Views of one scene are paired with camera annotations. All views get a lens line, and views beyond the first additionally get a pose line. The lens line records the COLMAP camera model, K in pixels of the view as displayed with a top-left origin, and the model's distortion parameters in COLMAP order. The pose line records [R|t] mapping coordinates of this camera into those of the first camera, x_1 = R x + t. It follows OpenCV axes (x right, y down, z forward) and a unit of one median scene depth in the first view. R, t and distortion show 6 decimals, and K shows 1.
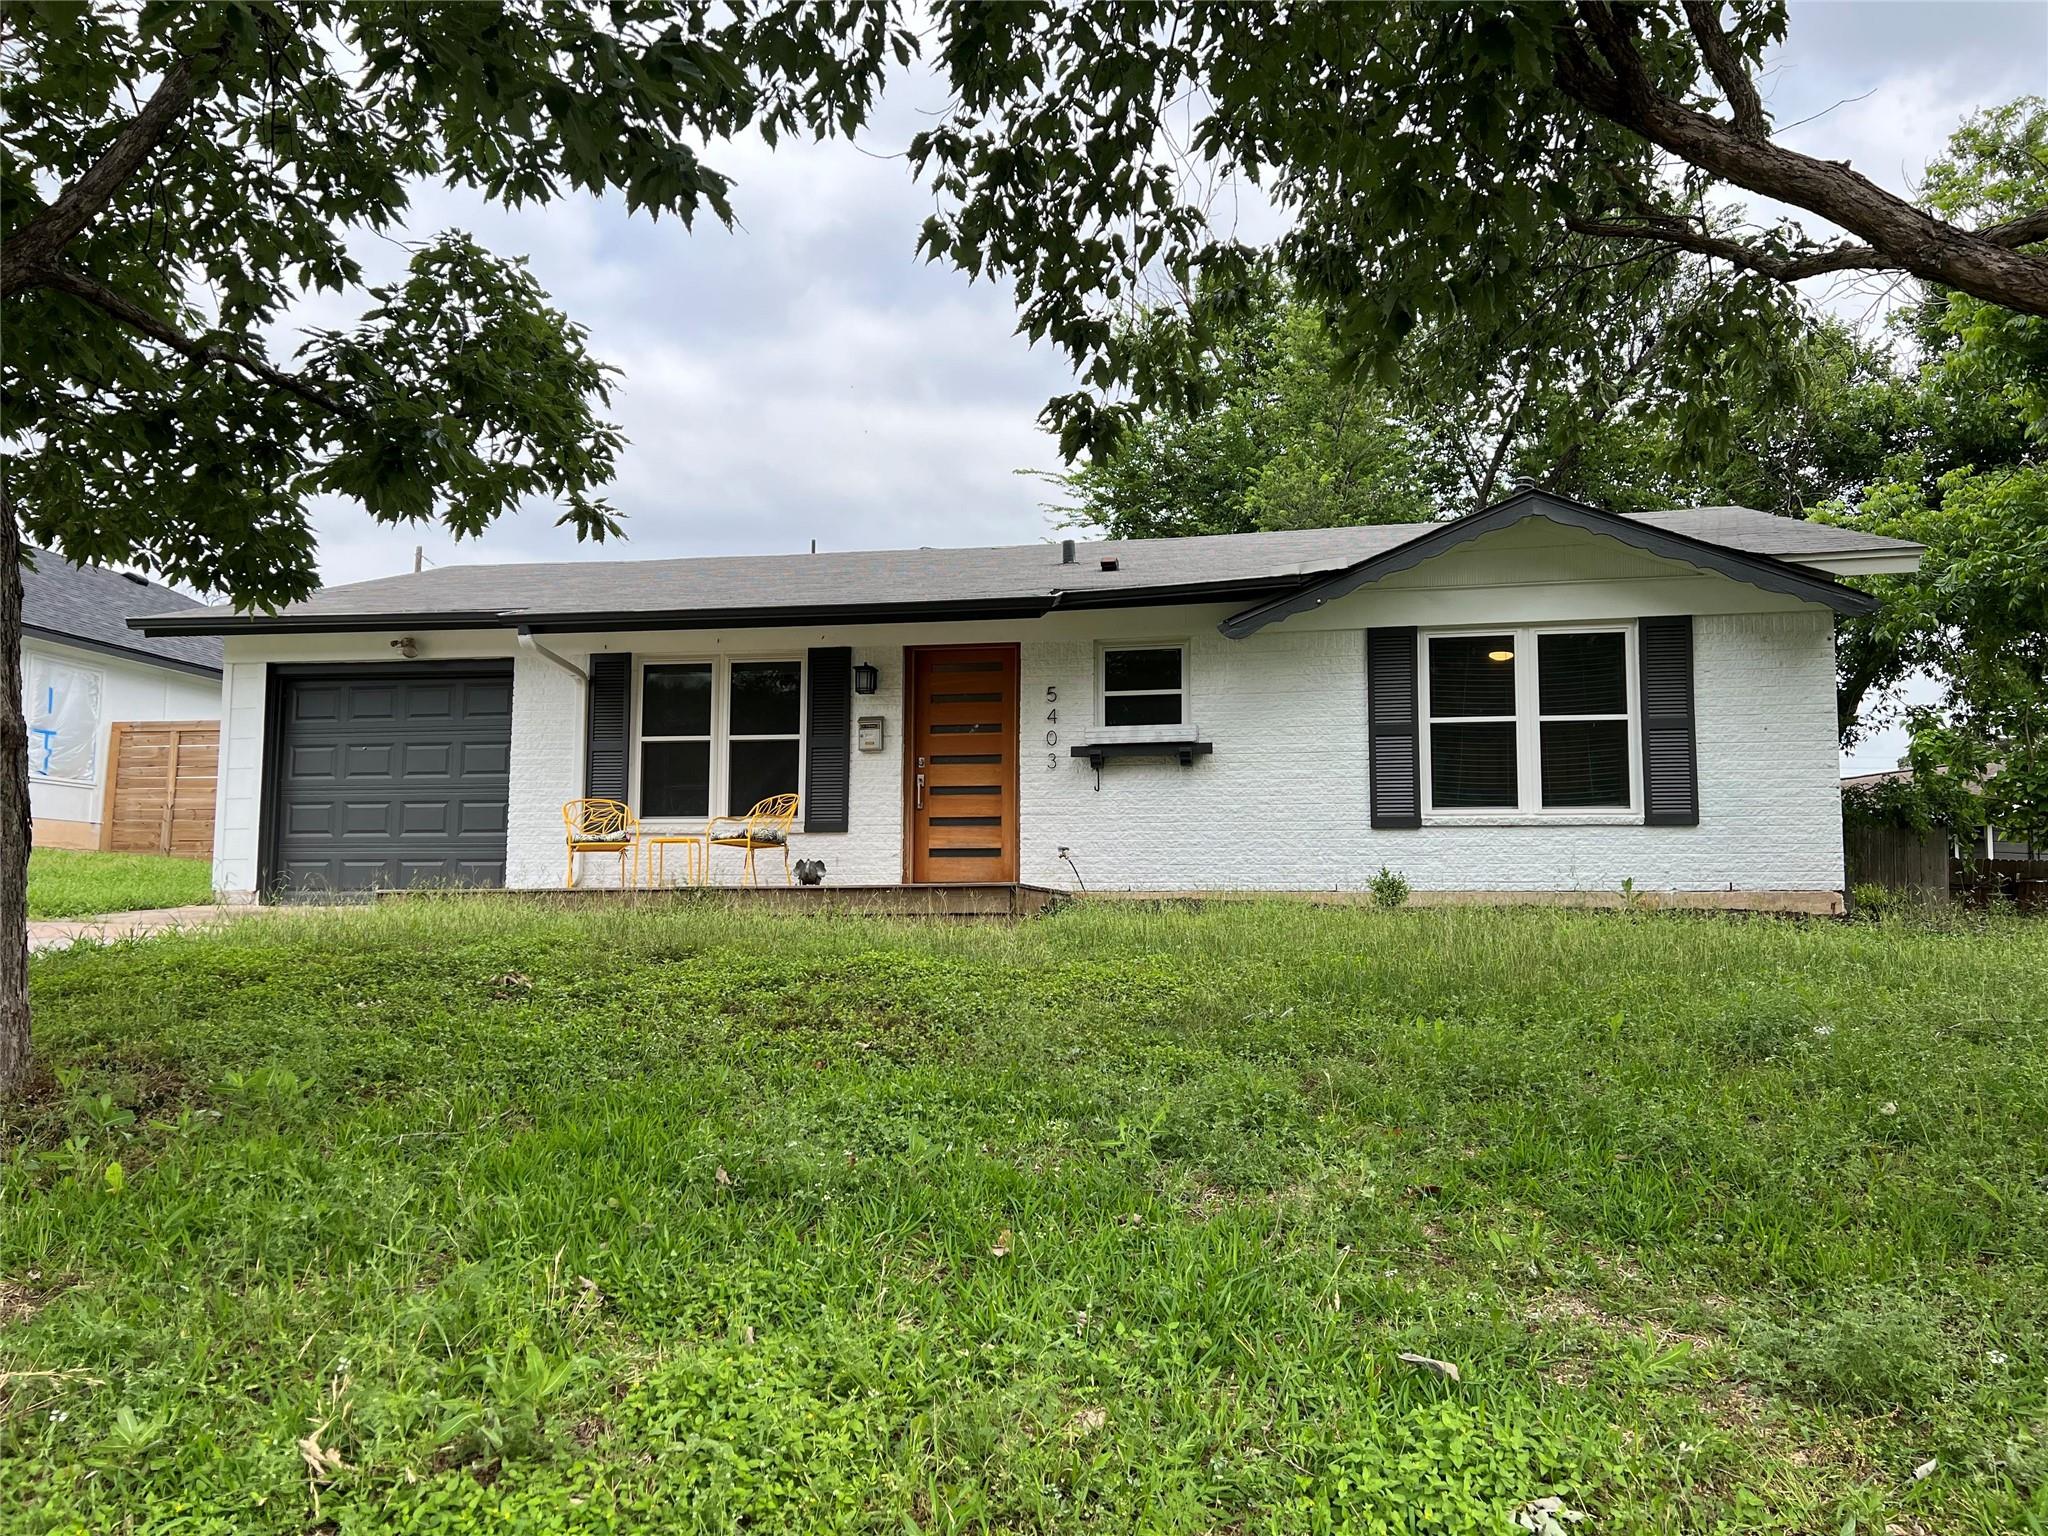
lens RADIAL K [[1540.9, 0, 1027.5], [0, 1540.9, 758.2], [0, 0, 1]] dist [0.073779, -0.092355]
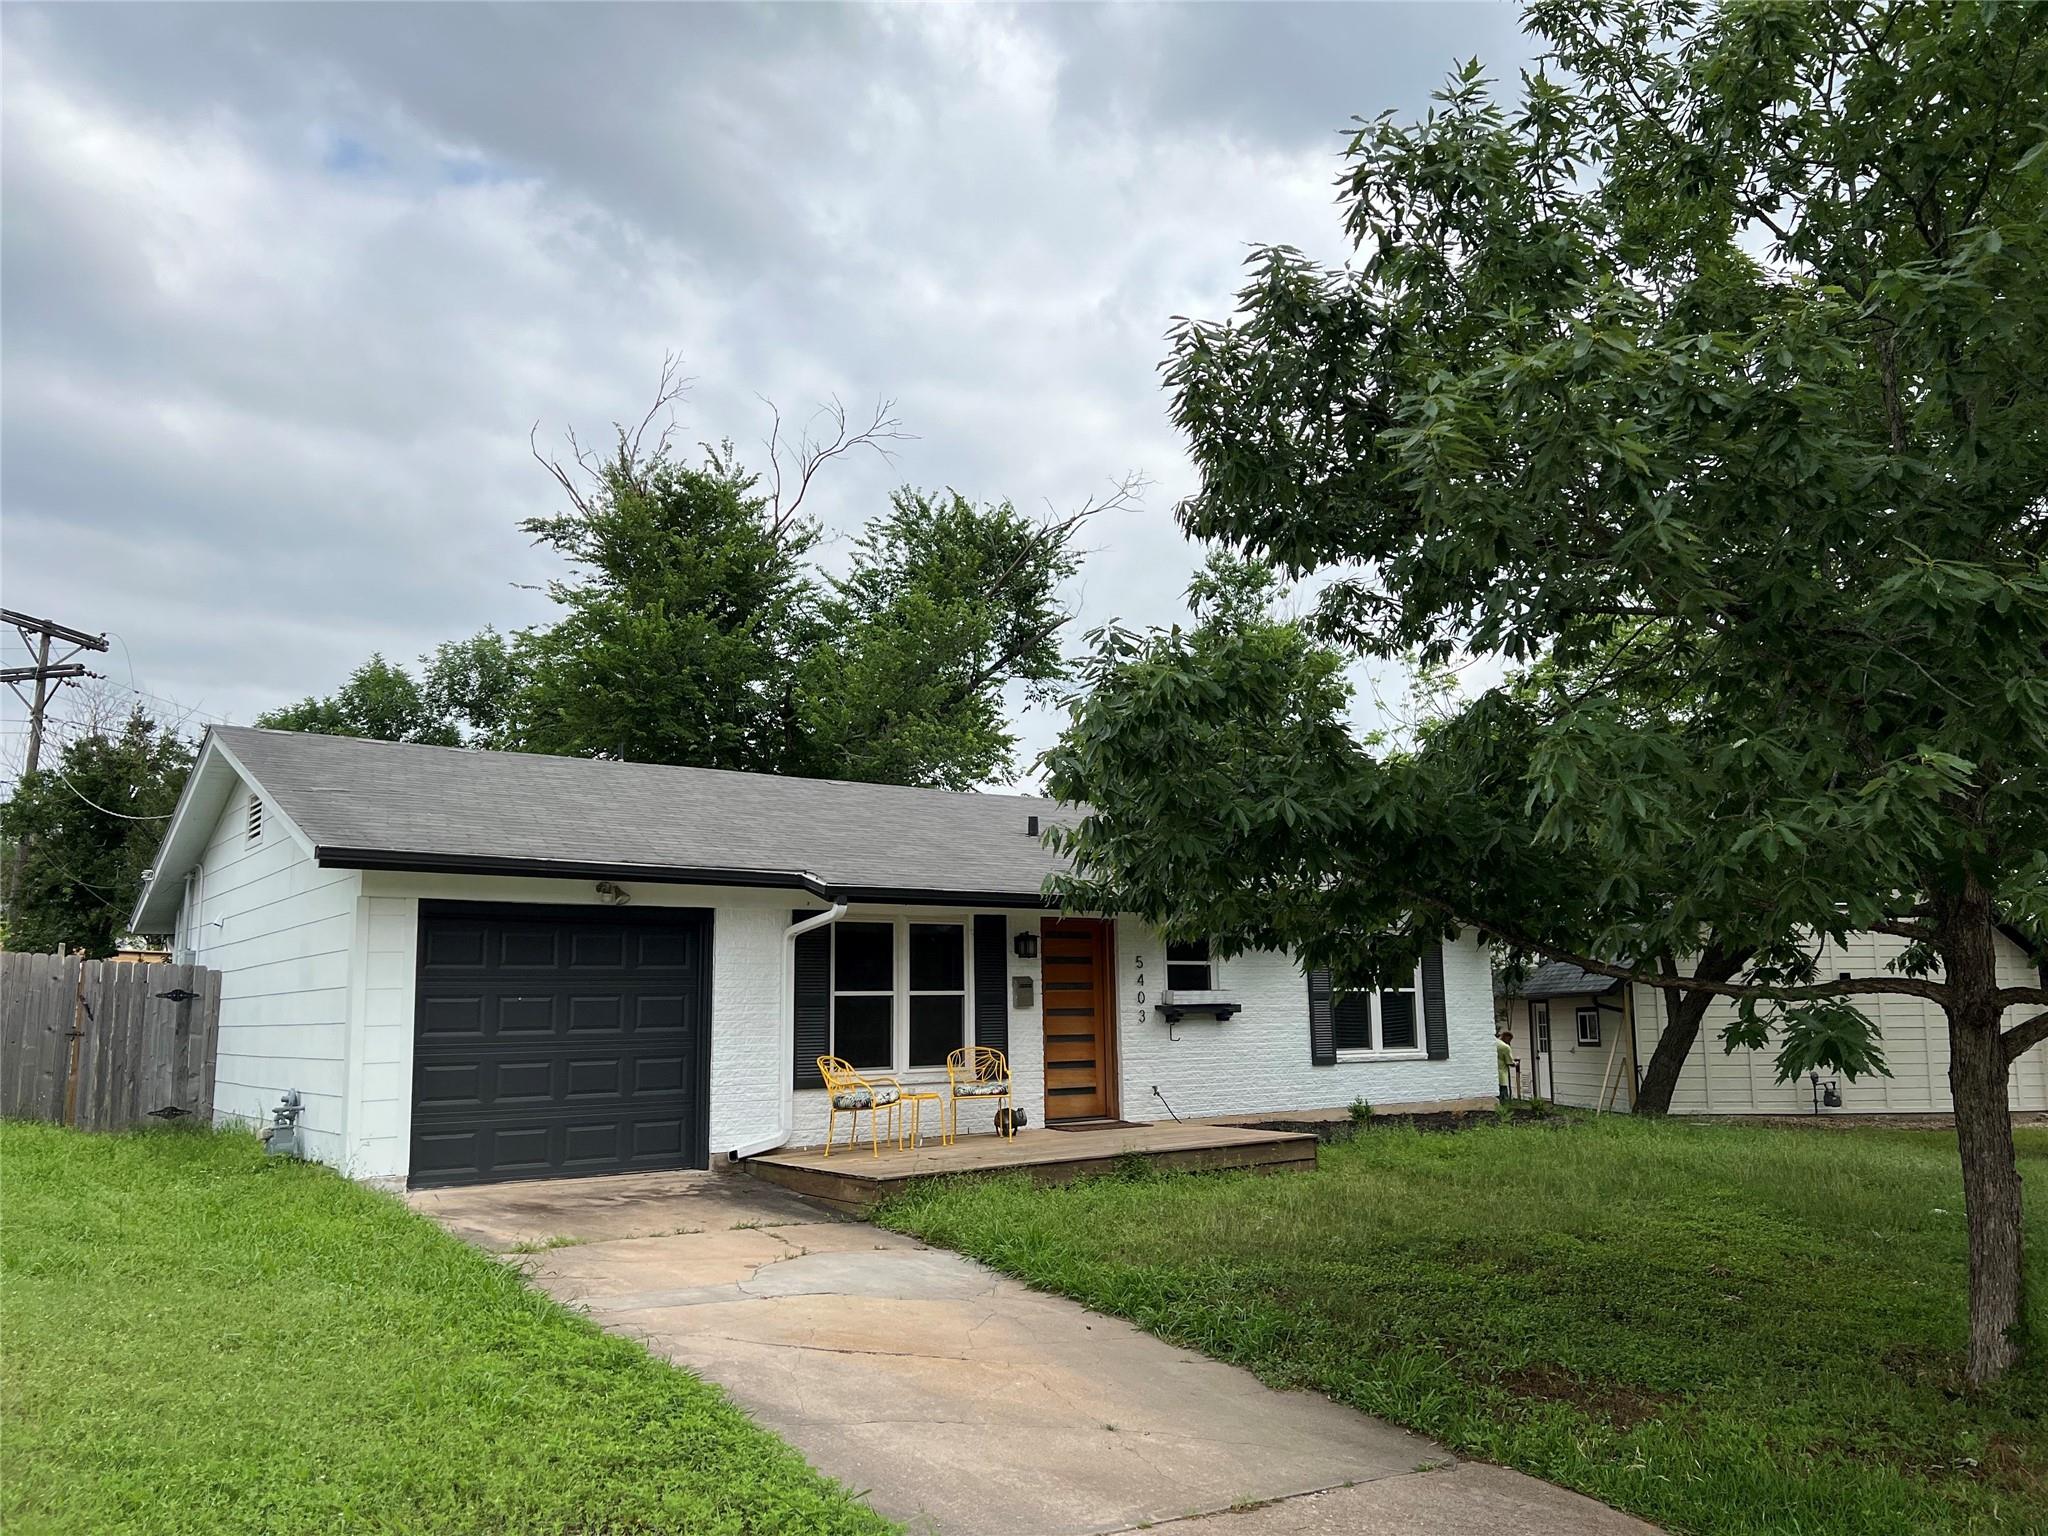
lens RADIAL K [[1550.2, 0, 1021.6], [0, 1550.2, 777.2], [0, 0, 1]] dist [0.076925, -0.094090]
pose [[0.674885, 0.113091, 0.729206, -0.999425], [-0.016054, 0.990203, -0.138710, -0.013836], [-0.737749, 0.081907, 0.670088, 0.185392]]
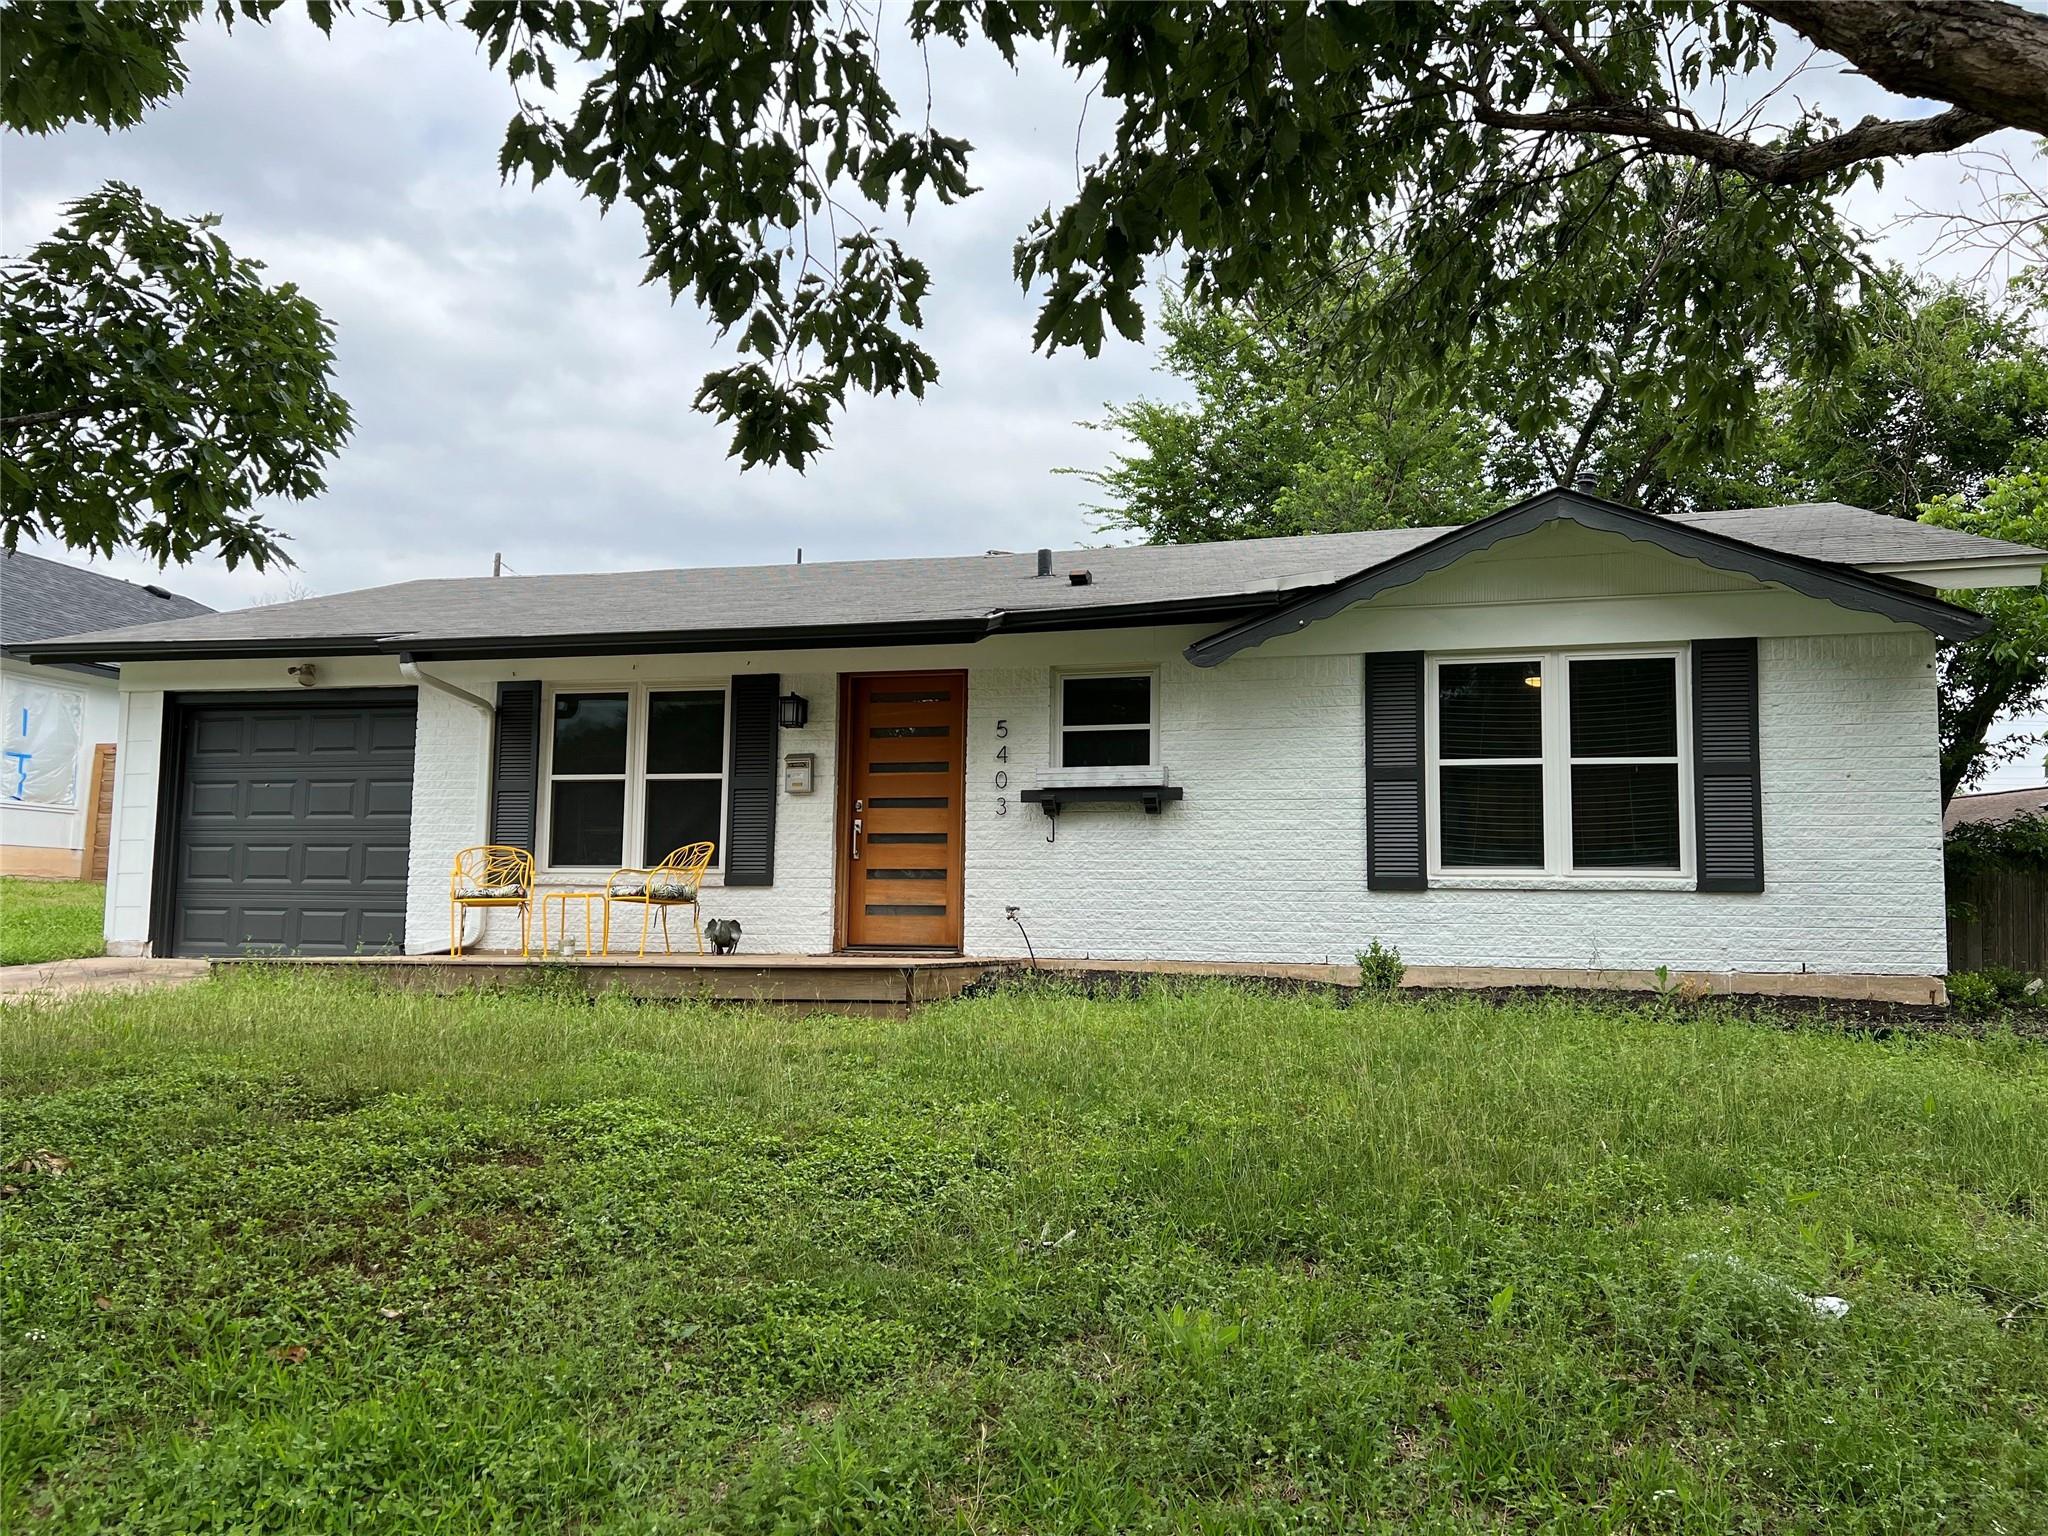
lens RADIAL K [[1540.9, 0, 1027.5], [0, 1540.9, 758.2], [0, 0, 1]] dist [0.073779, -0.092355]
pose [[0.997308, 0.001401, -0.073315, 0.092631], [-0.001337, 0.999999, 0.000917, -0.025647], [0.073317, -0.000817, 0.997308, 0.134001]]
